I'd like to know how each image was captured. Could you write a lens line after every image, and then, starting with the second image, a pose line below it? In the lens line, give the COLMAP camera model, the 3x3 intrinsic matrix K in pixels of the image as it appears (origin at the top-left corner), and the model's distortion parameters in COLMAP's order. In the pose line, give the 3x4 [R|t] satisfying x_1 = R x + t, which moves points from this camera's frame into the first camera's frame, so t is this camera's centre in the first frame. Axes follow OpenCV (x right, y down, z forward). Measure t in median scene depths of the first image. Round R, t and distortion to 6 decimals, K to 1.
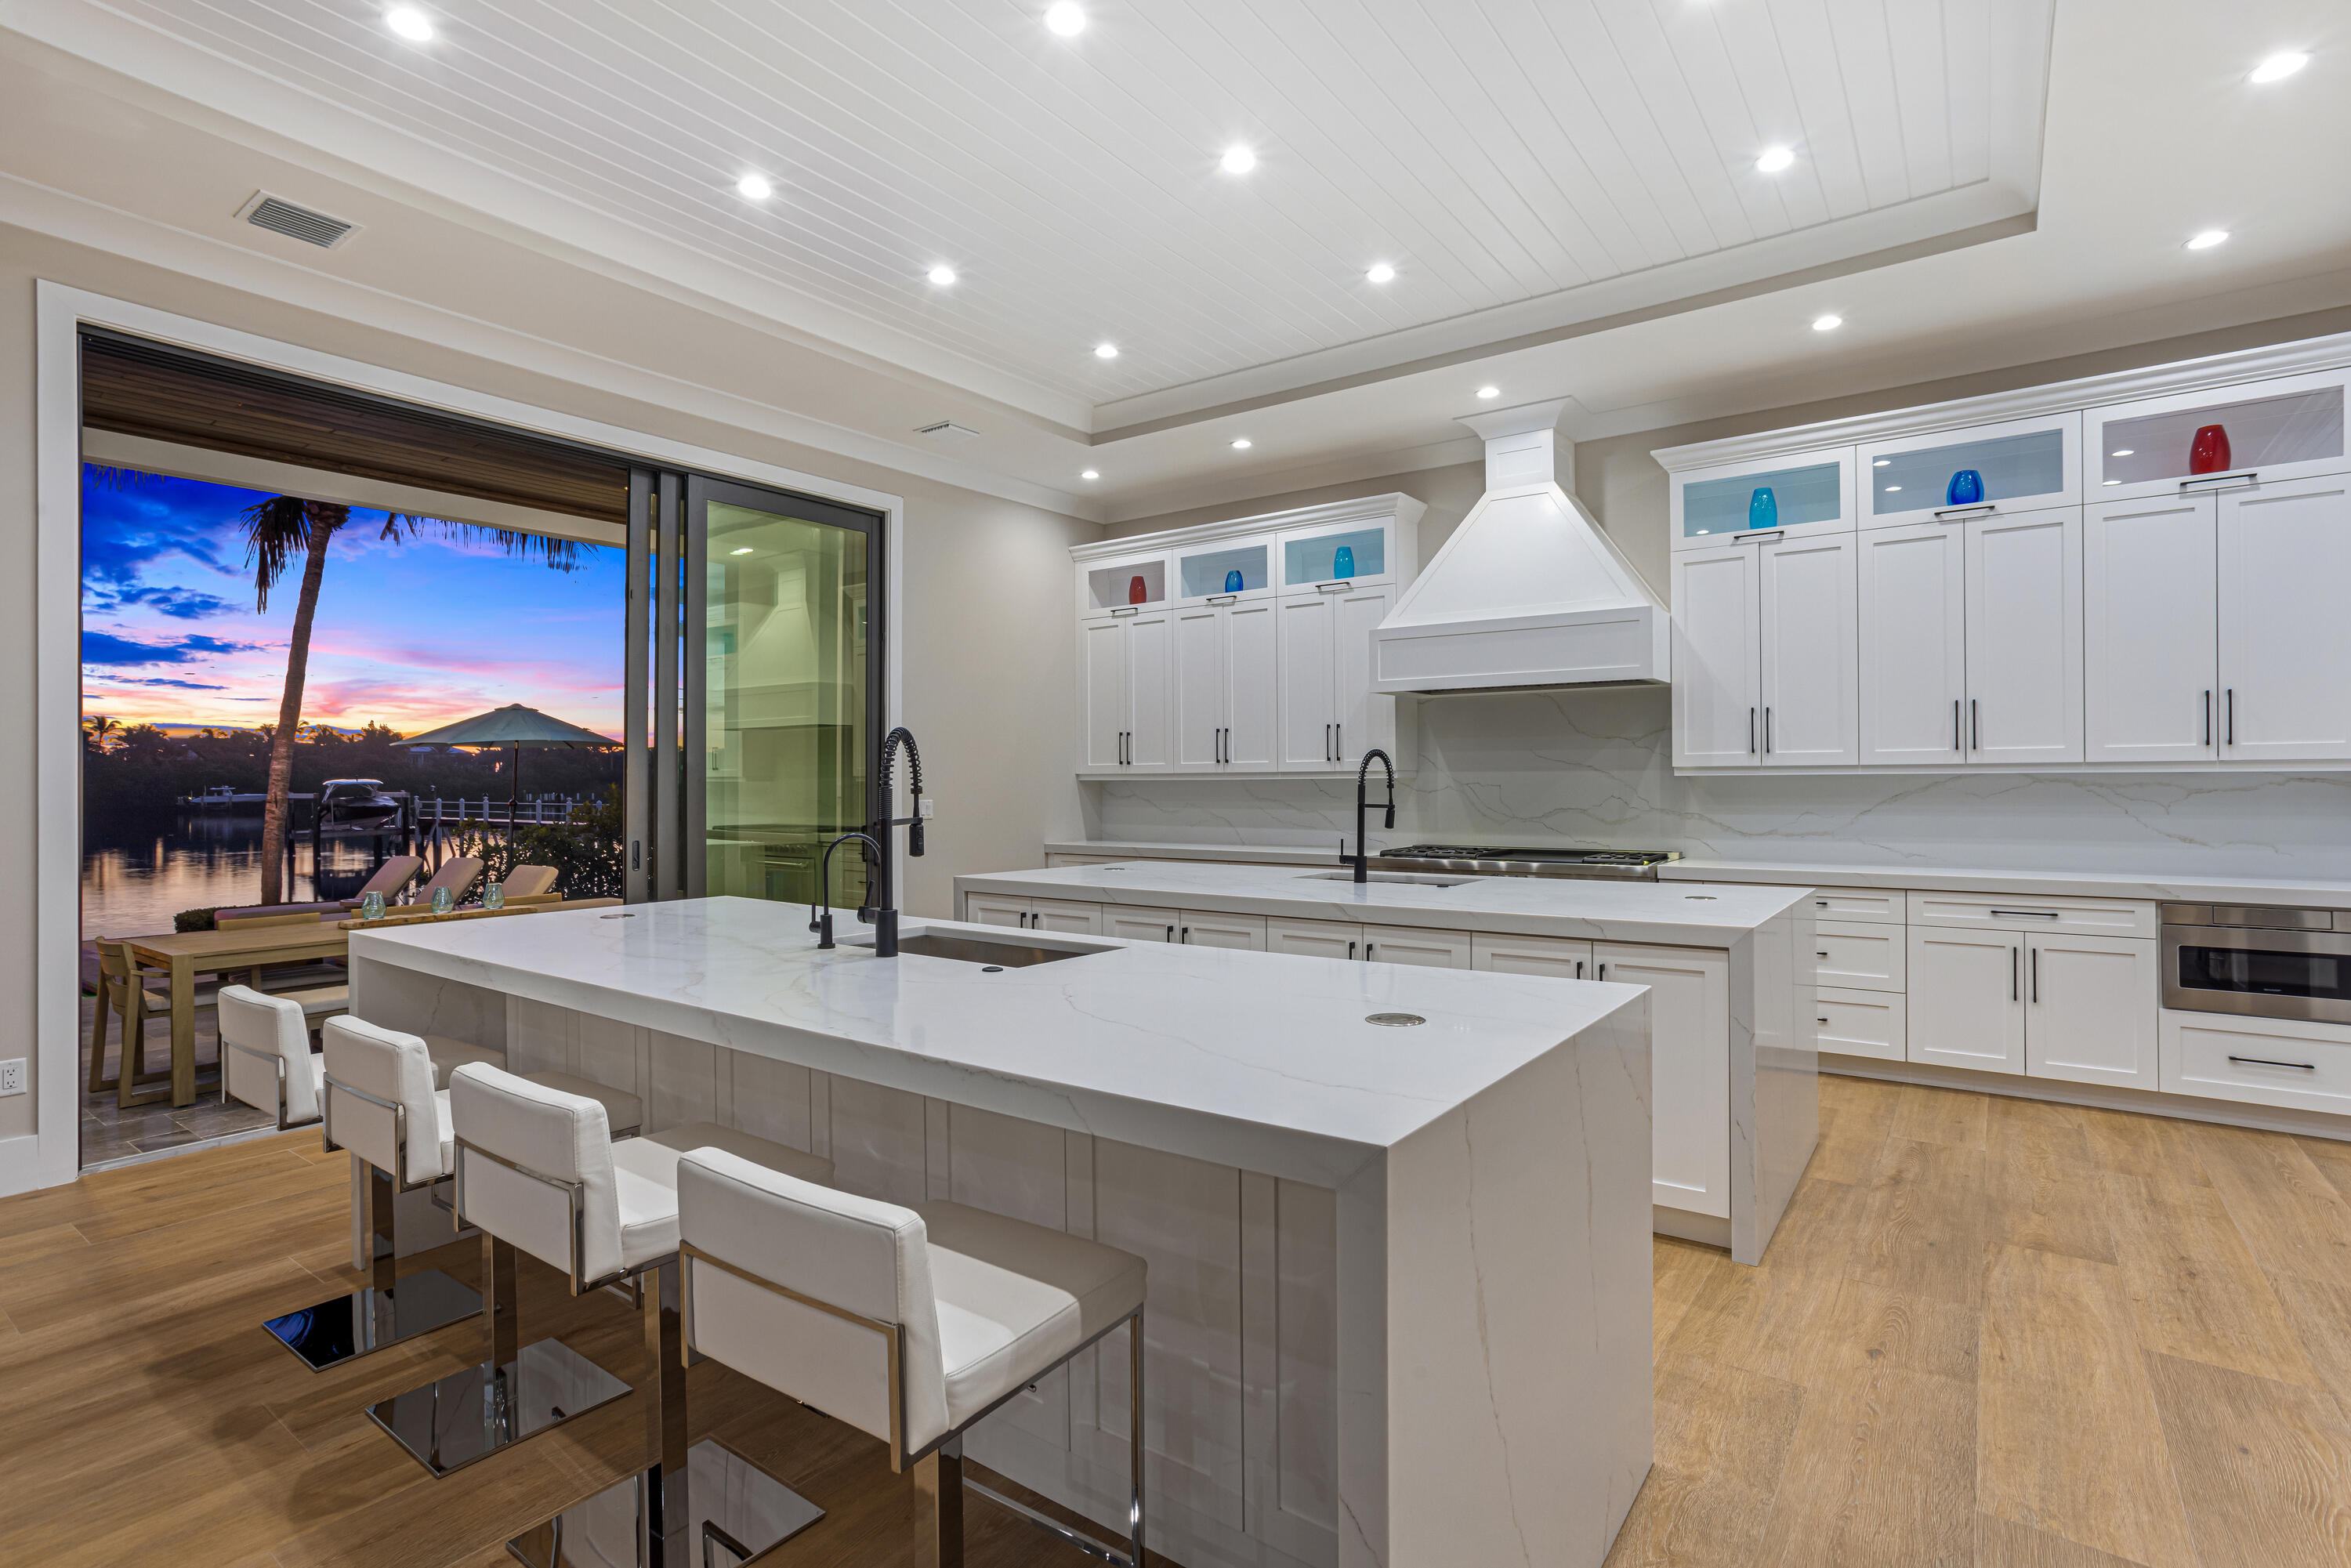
lens RADIAL K [[1143.8, 0, 1175.5], [0, 1143.8, 784.0], [0, 0, 1]] dist [-0.035004, 0.034378]
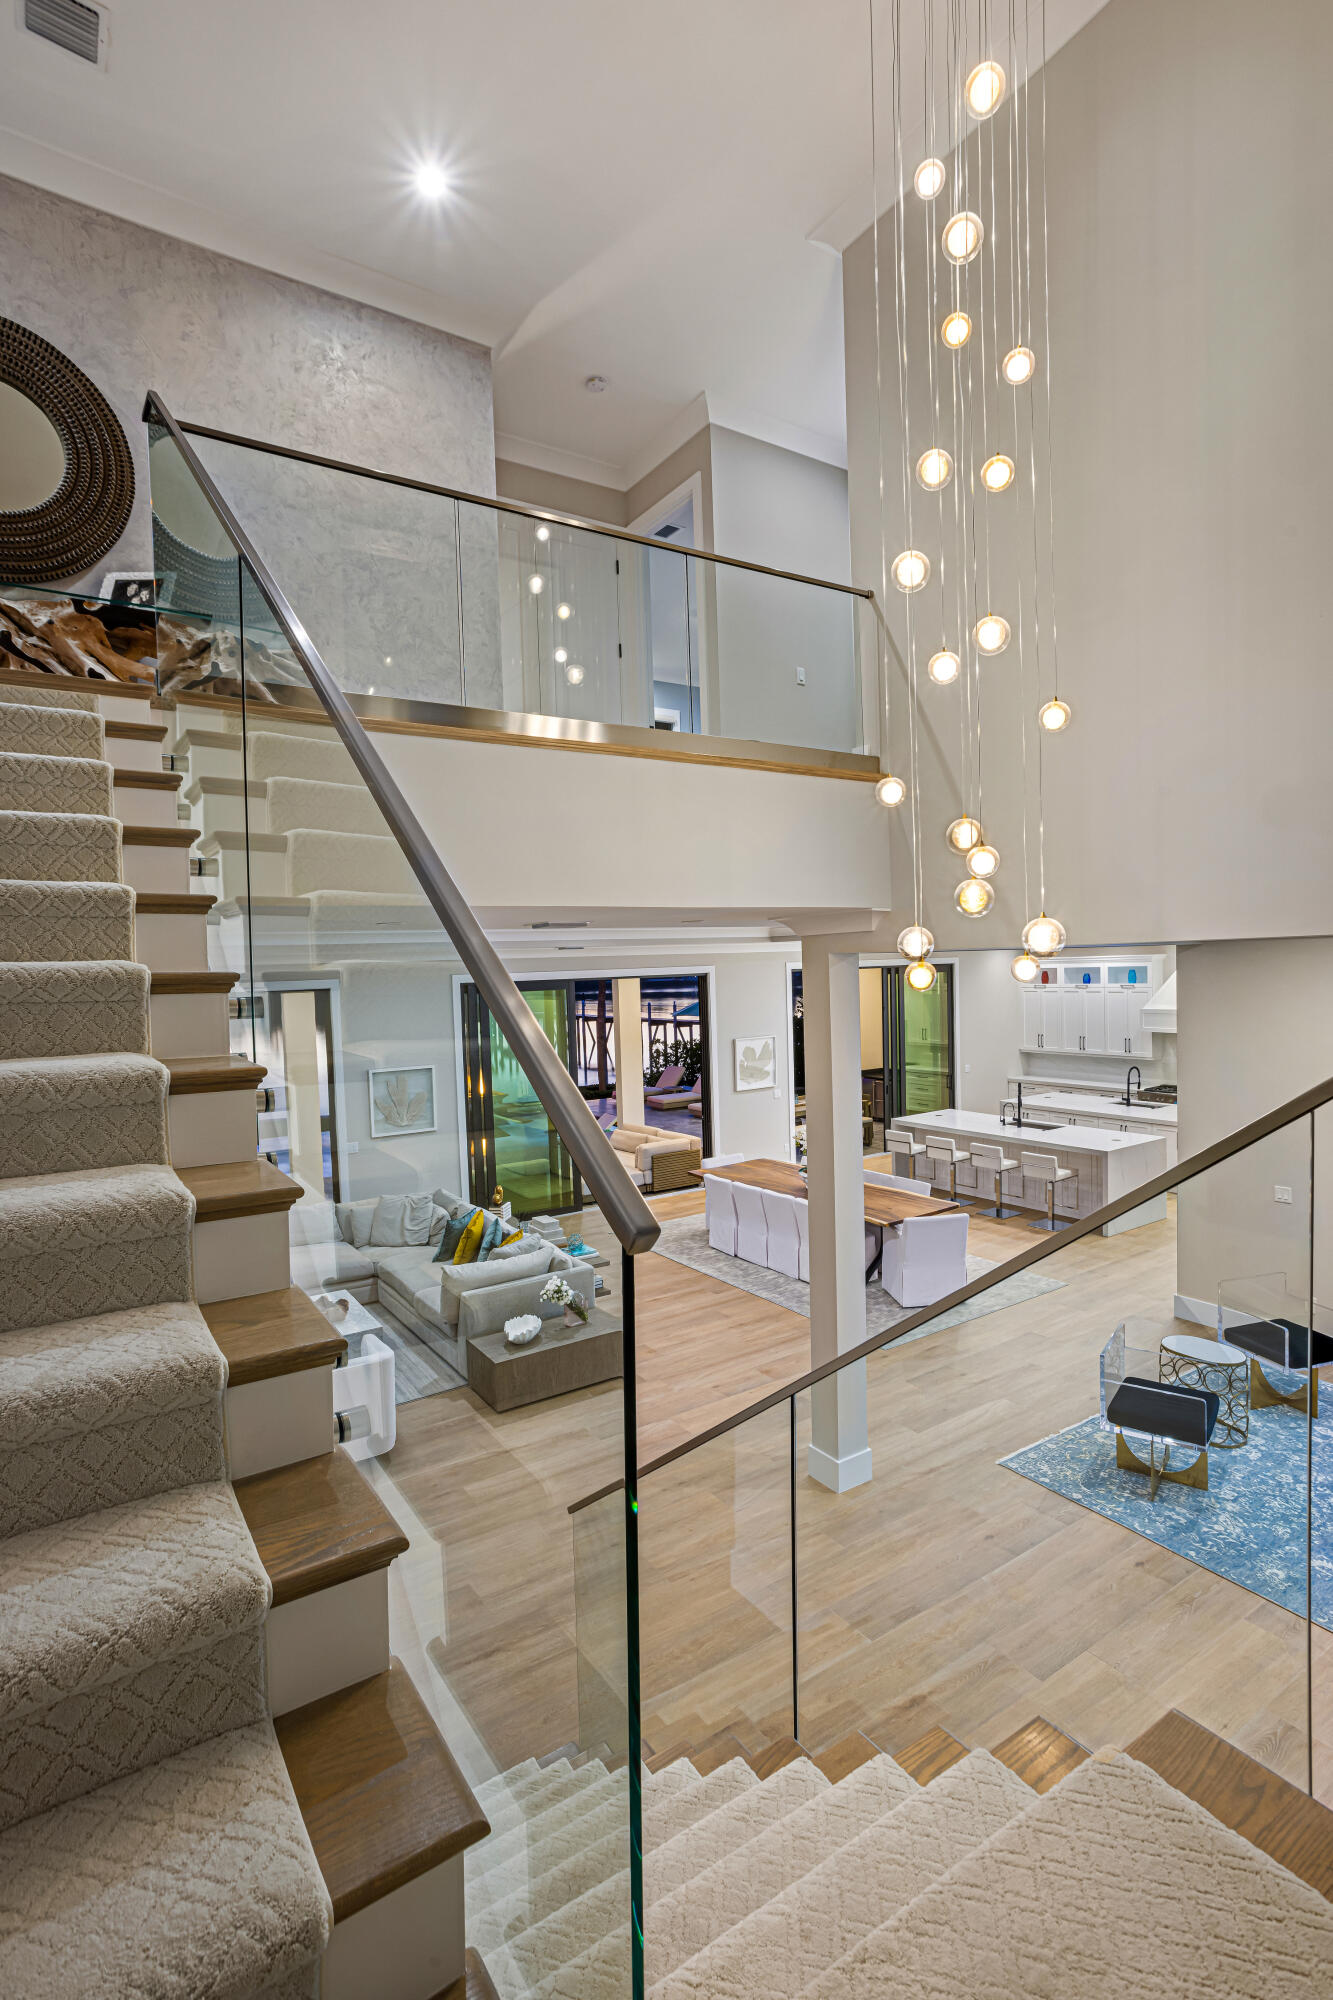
lens RADIAL K [[973.0, 0, 666.5], [0, 973.0, 1000.0], [0, 0, 1]] dist [-0.035004, 0.034378]
pose [[0.938371, -0.011101, -0.345452, -0.087886], [0.027119, 0.998767, 0.041570, -0.257181], [0.344565, -0.048376, 0.937515, -1.429264]]
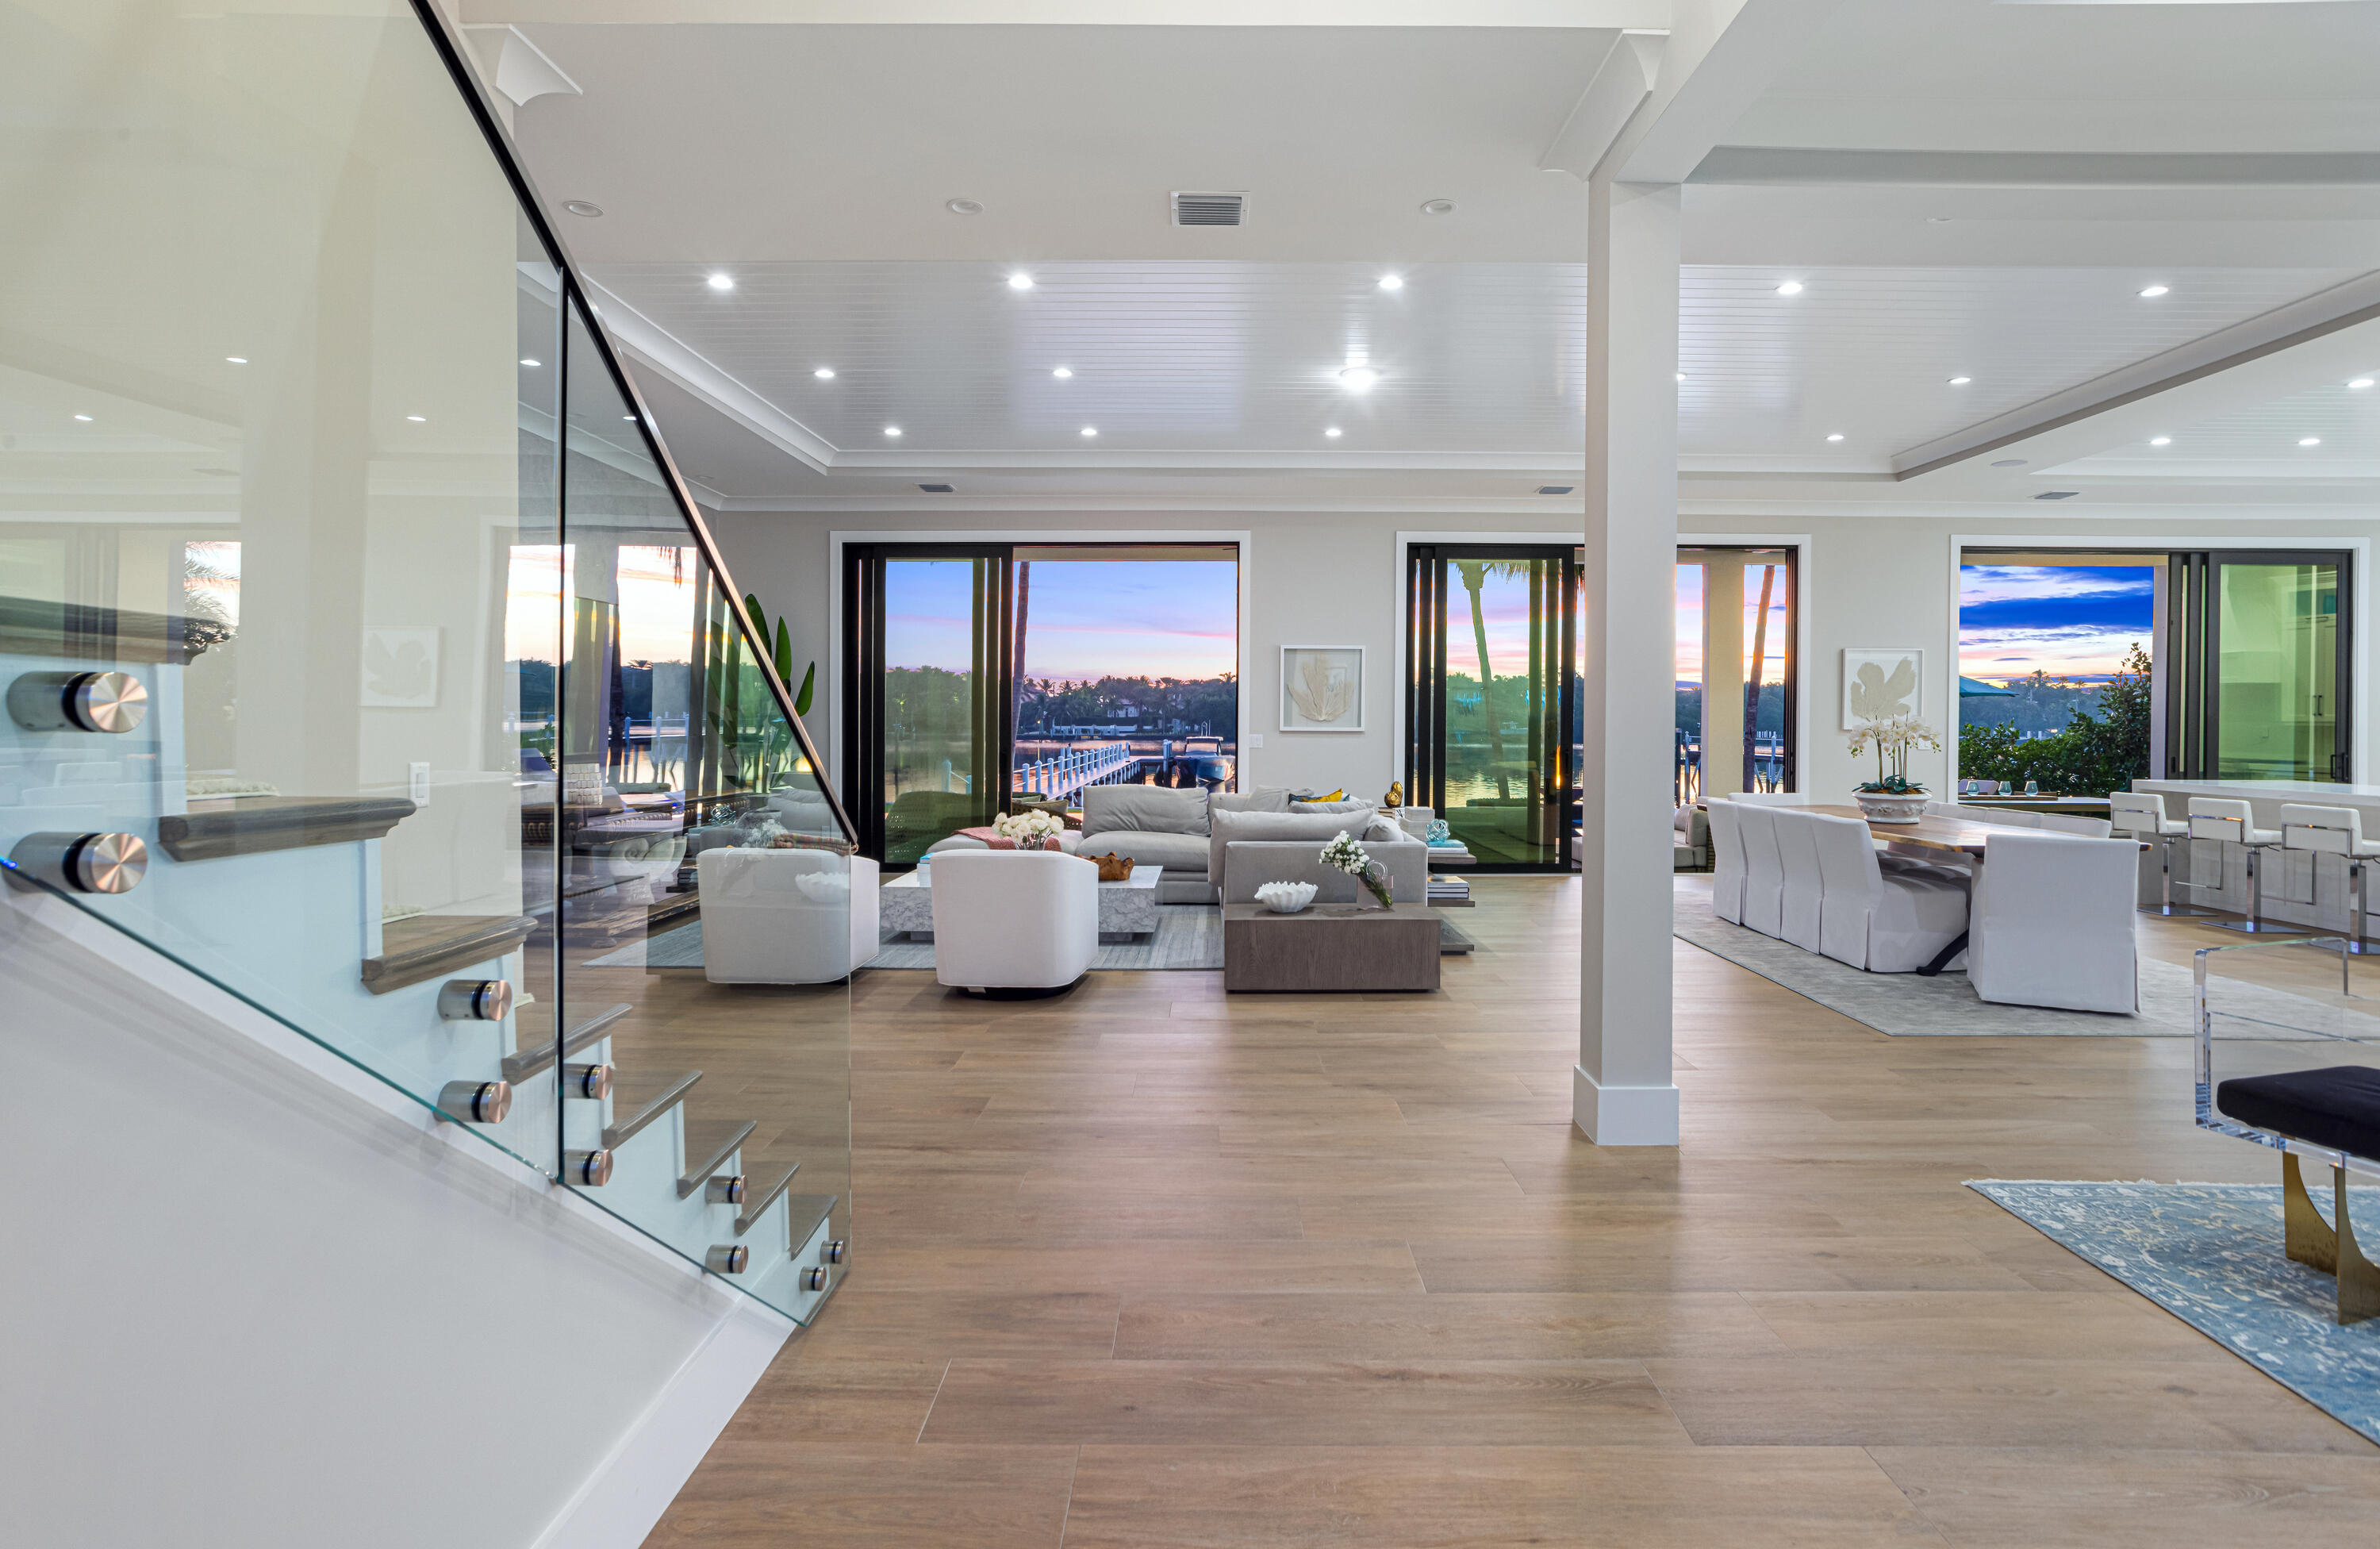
lens RADIAL K [[1160.2, 0, 1199.3], [0, 1160.2, 719.7], [0, 0, 1]] dist [-0.002418, -0.000443]
pose [[0.585649, 0.014394, -0.810437, 0.087680], [-0.013402, 0.999878, 0.008074, -0.010226], [0.810454, 0.006133, 0.585770, -1.113729]]
